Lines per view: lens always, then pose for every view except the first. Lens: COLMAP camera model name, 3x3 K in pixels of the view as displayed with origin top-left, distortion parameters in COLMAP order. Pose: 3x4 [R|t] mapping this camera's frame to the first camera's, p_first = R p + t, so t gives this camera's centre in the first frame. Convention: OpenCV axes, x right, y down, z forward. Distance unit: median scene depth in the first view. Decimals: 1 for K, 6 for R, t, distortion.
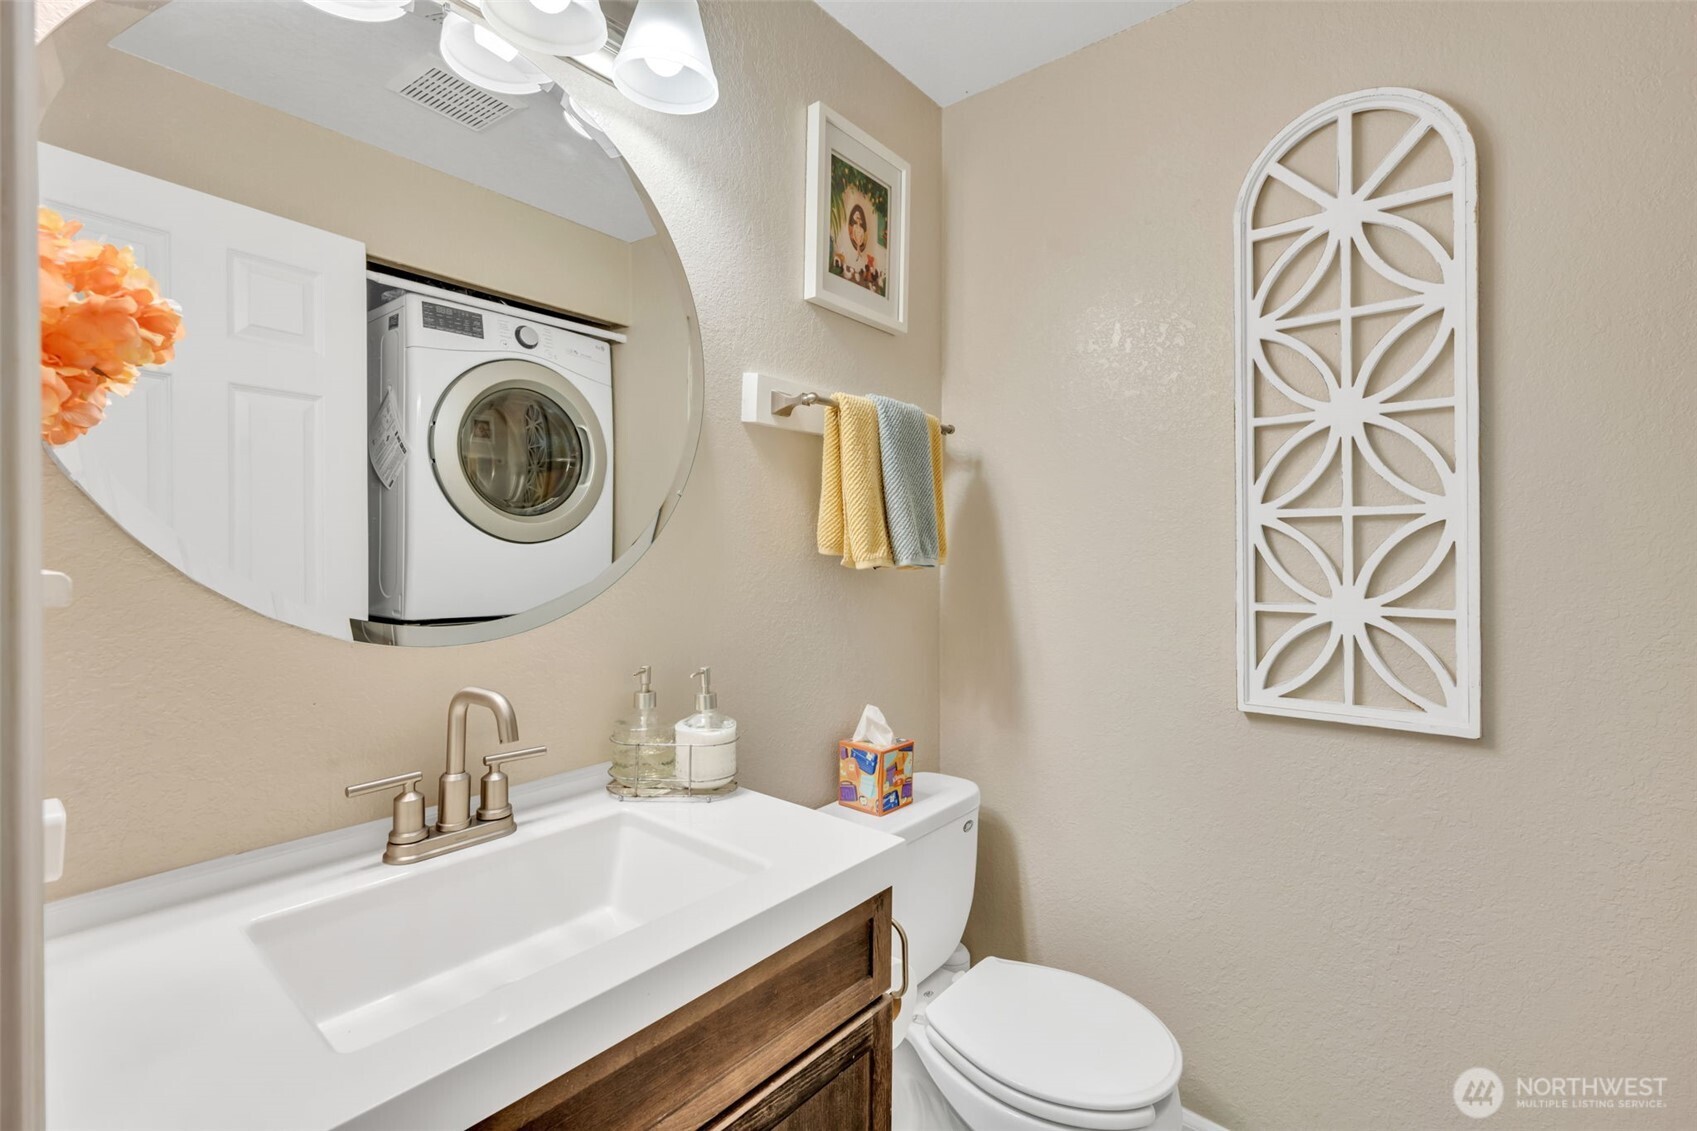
lens RADIAL K [[750.4, 0, 844.8], [0, 750.4, 547.9], [0, 0, 1]] dist [-0.000957, -0.000447]
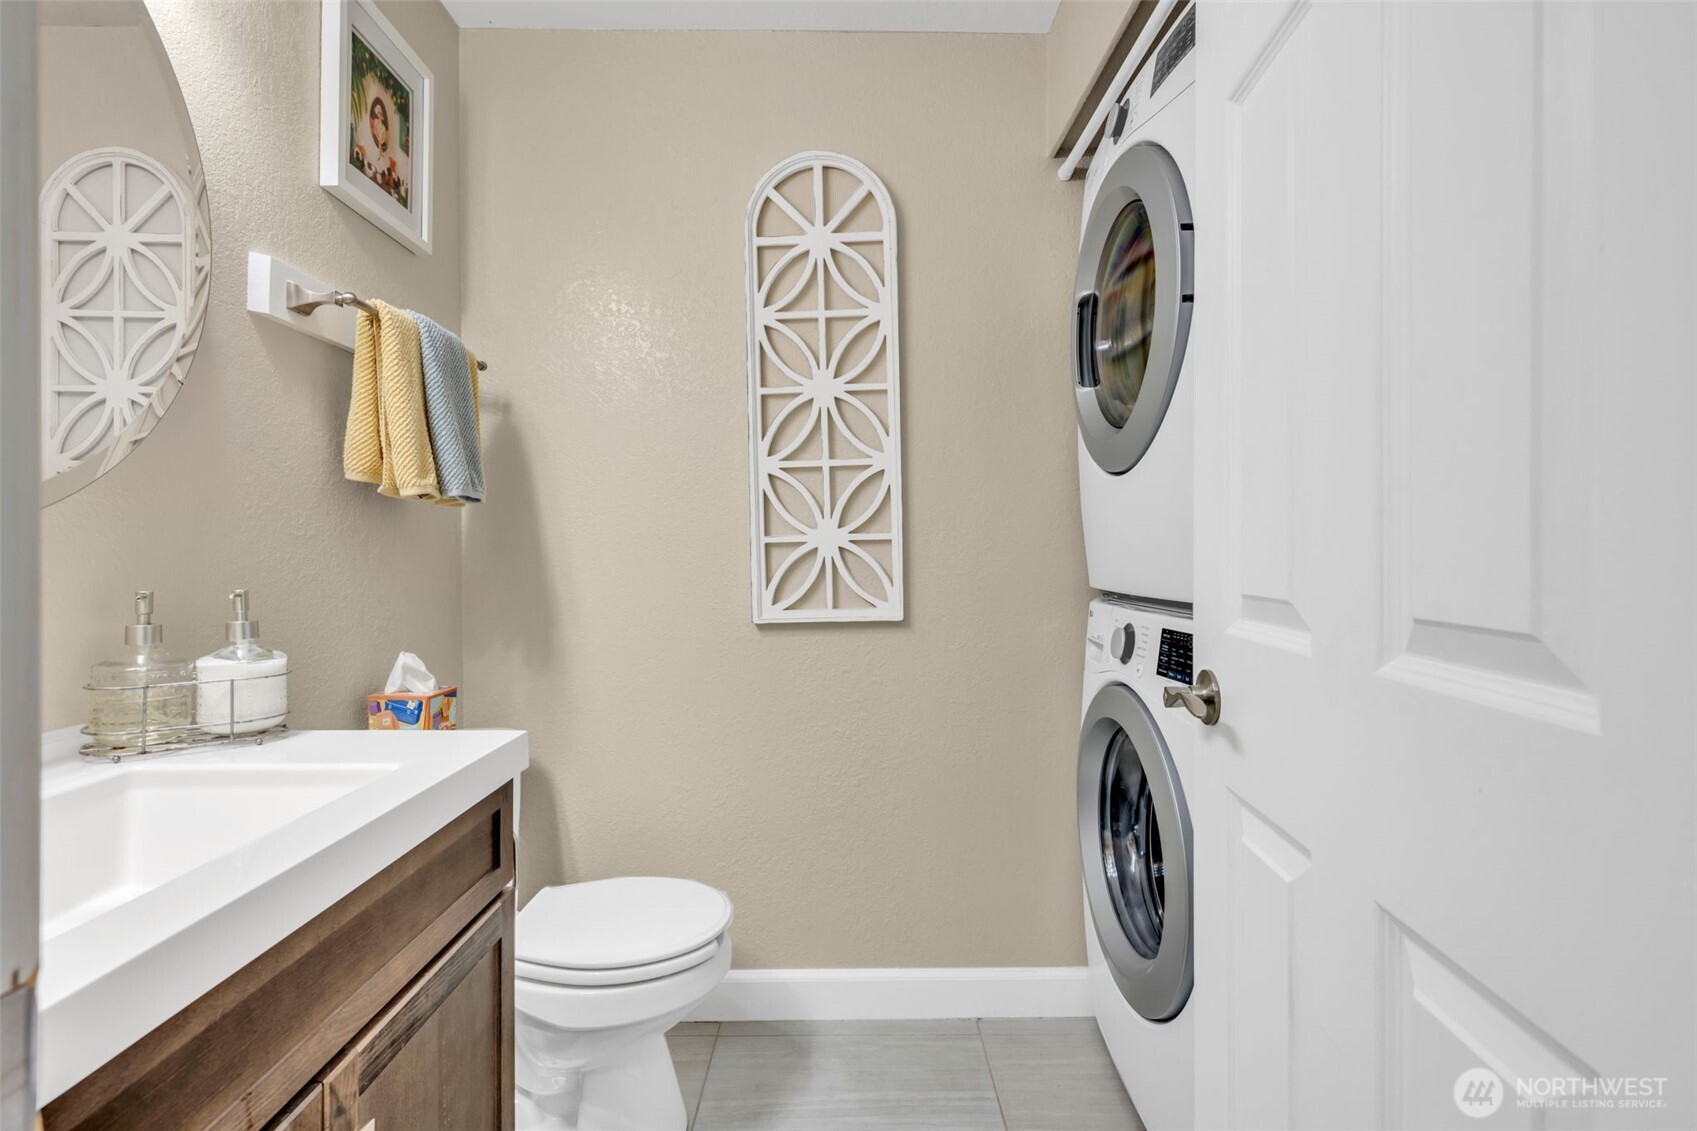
lens RADIAL K [[802.2, 0, 847.8], [0, 802.2, 532.5], [0, 0, 1]] dist [0.001711, 0.000078]
pose [[0.757526, 0.009342, 0.652738, -0.204662], [0.006771, 0.999731, -0.022167, 0.095523], [-0.652770, 0.021212, 0.757259, -0.085179]]
